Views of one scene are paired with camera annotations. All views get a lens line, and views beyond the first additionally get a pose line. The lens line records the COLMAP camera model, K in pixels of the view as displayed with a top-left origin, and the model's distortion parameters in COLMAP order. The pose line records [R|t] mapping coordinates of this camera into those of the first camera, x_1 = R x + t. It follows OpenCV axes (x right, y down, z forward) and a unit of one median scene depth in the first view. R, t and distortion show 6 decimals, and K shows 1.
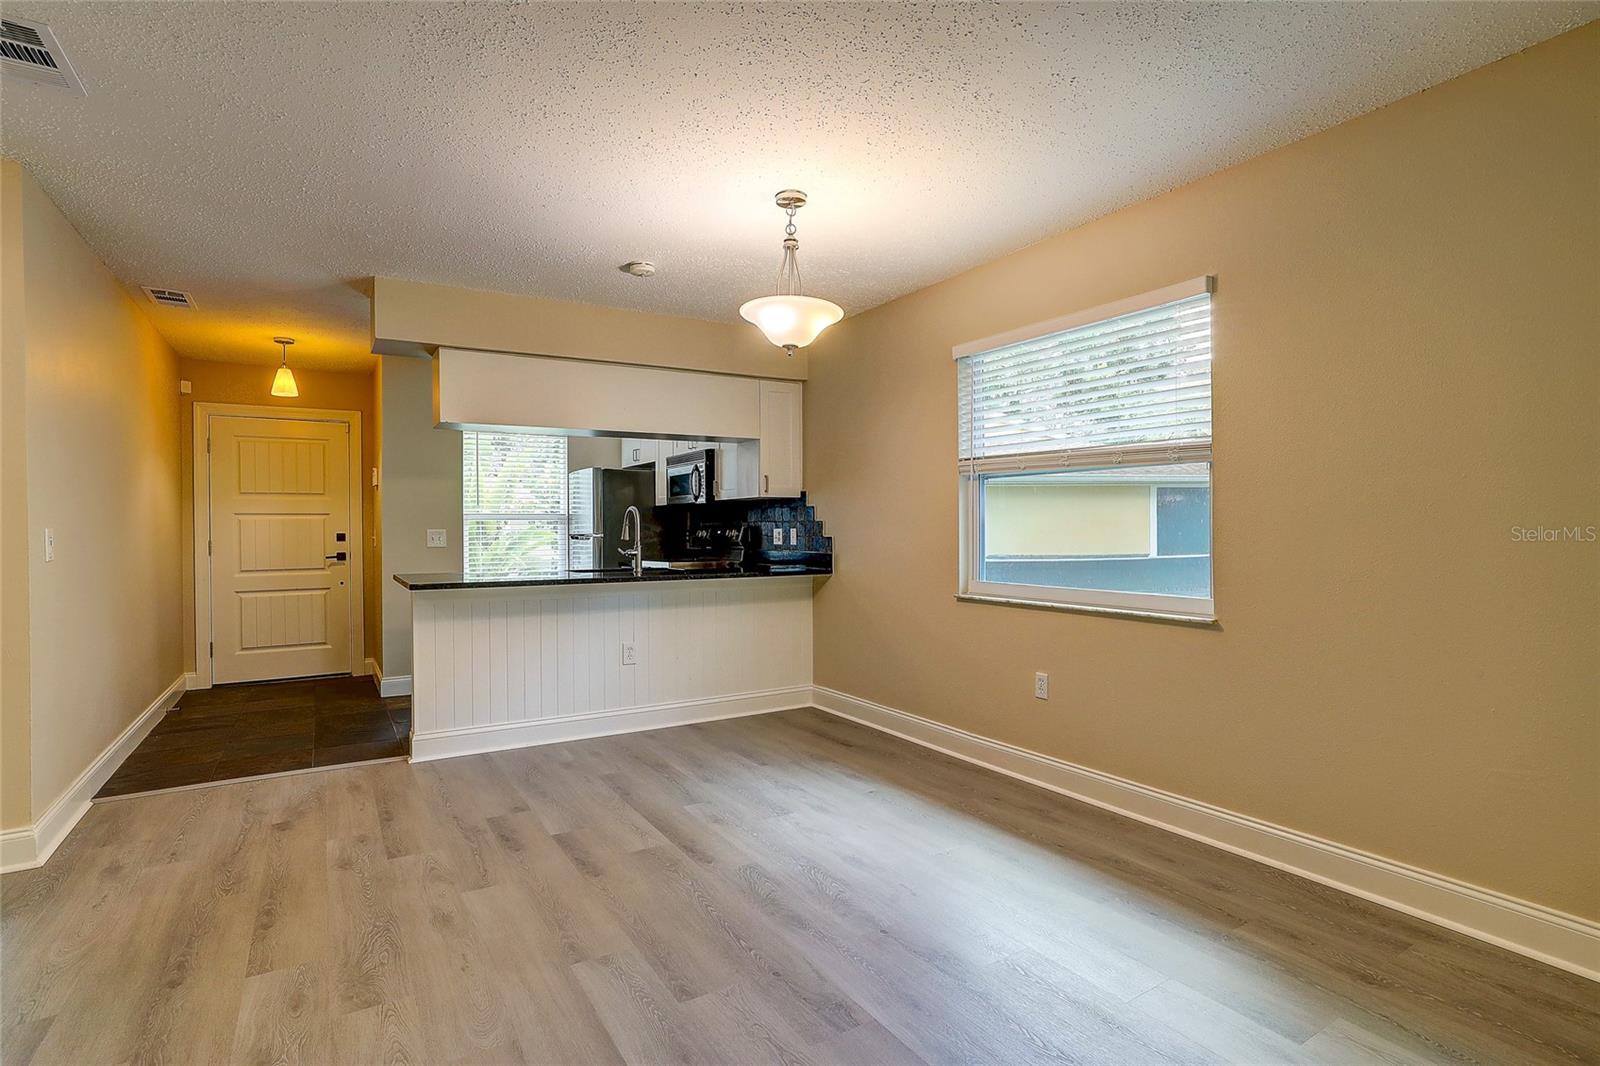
lens RADIAL K [[765.7, 0, 813.6], [0, 765.7, 536.7], [0, 0, 1]] dist [-0.036344, 0.008497]
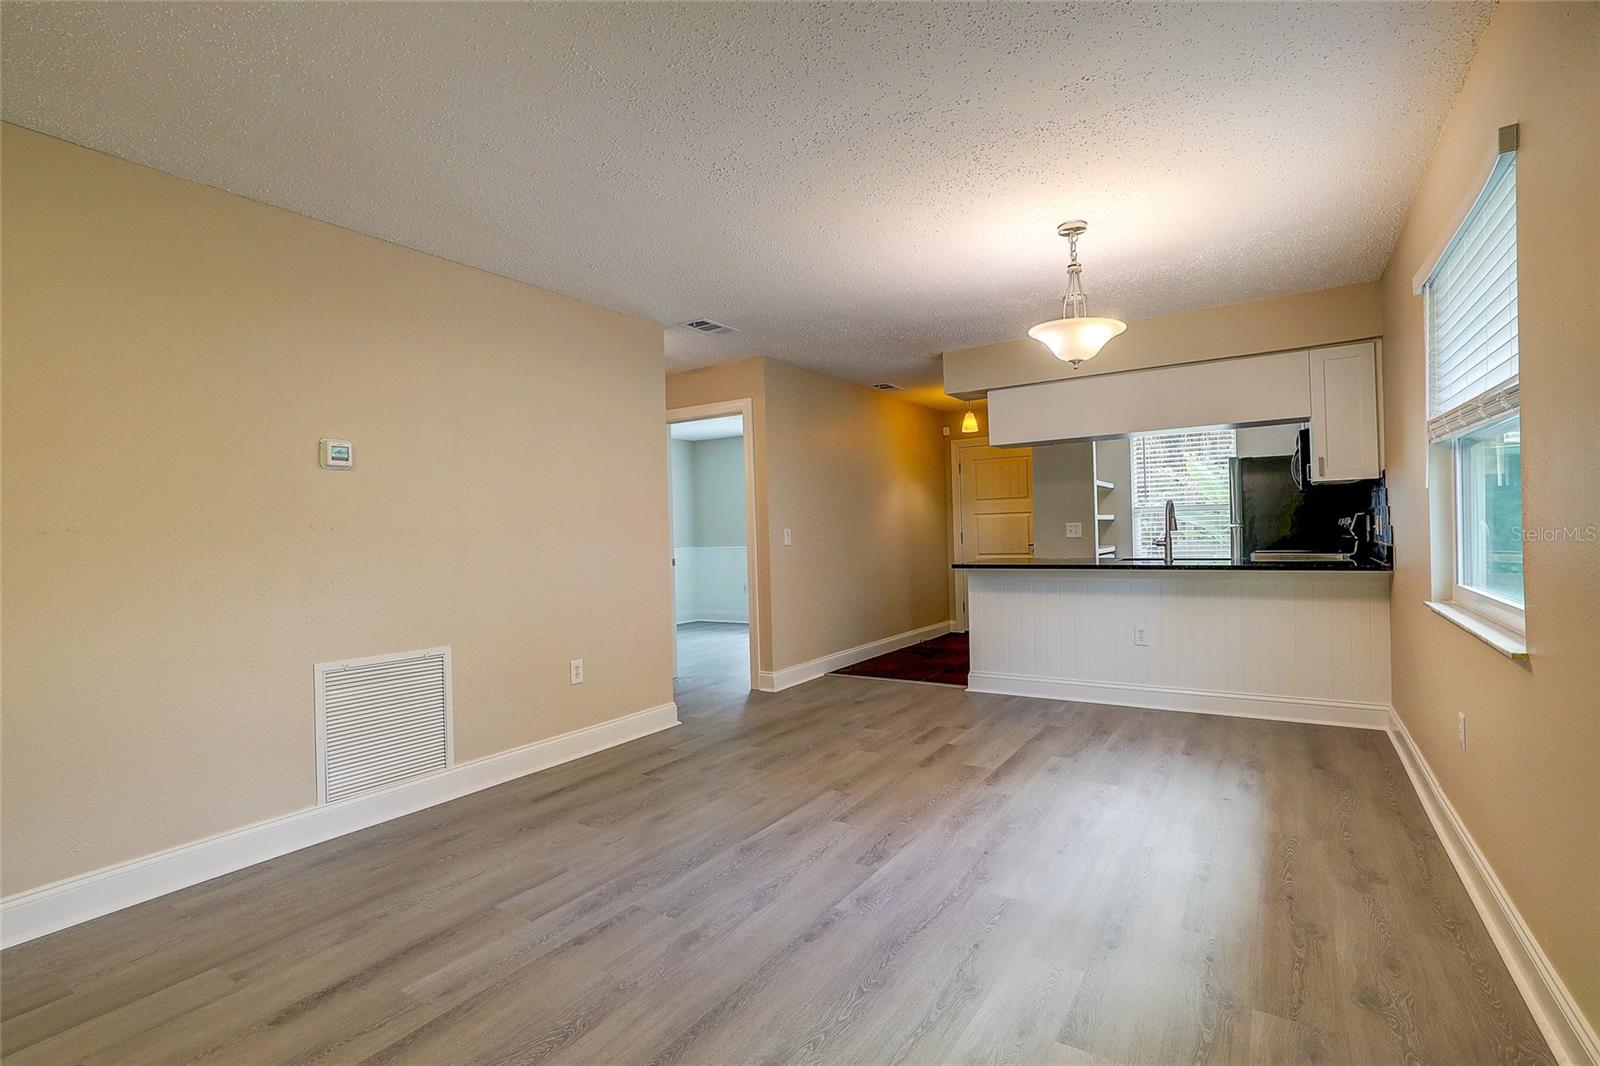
lens RADIAL K [[765.7, 0, 806.8], [0, 765.7, 533.5], [0, 0, 1]] dist [-0.036344, 0.008497]
pose [[0.423865, -0.004237, -0.905716, 0.551592], [0.014655, 0.999890, 0.002181, -0.001884], [0.905607, -0.014198, 0.423880, 0.112073]]
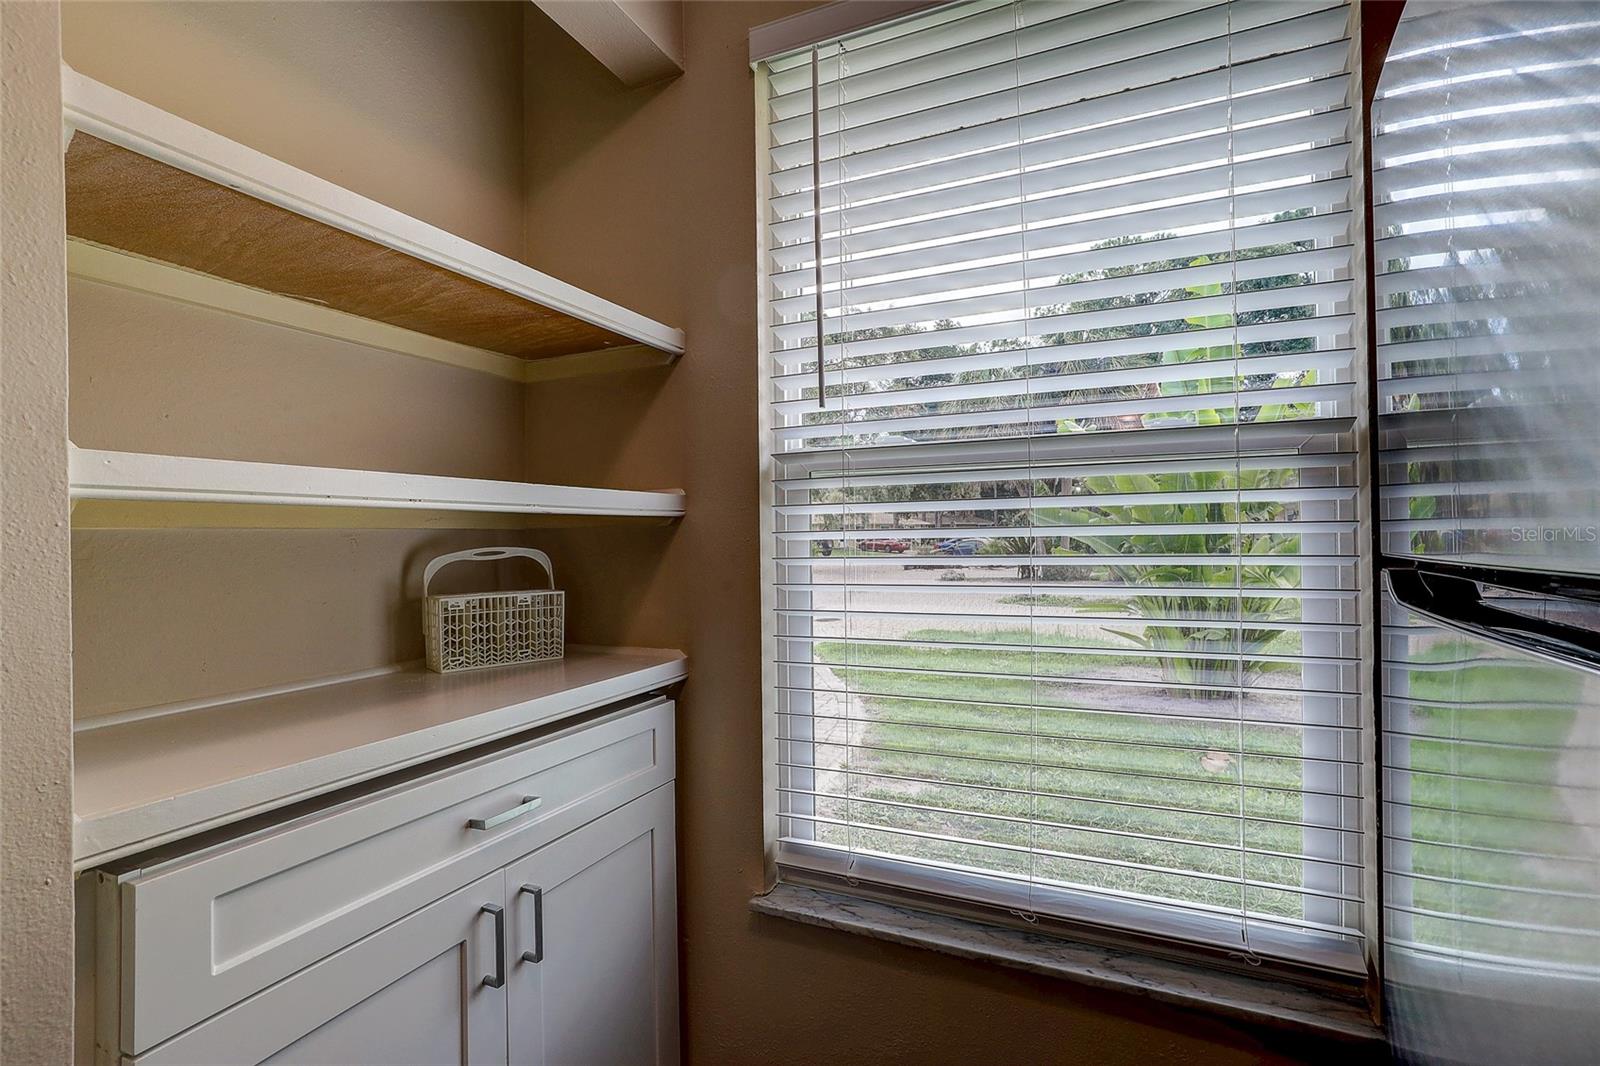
lens RADIAL K [[765.7, 0, 790.3], [0, 765.7, 530.4], [0, 0, 1]] dist [-0.036344, 0.008497]
pose [[0.534886, -0.015223, -0.844787, -0.426989], [-0.003240, 0.999793, -0.020068, -0.008317], [0.844918, 0.013472, 0.534726, 1.358256]]
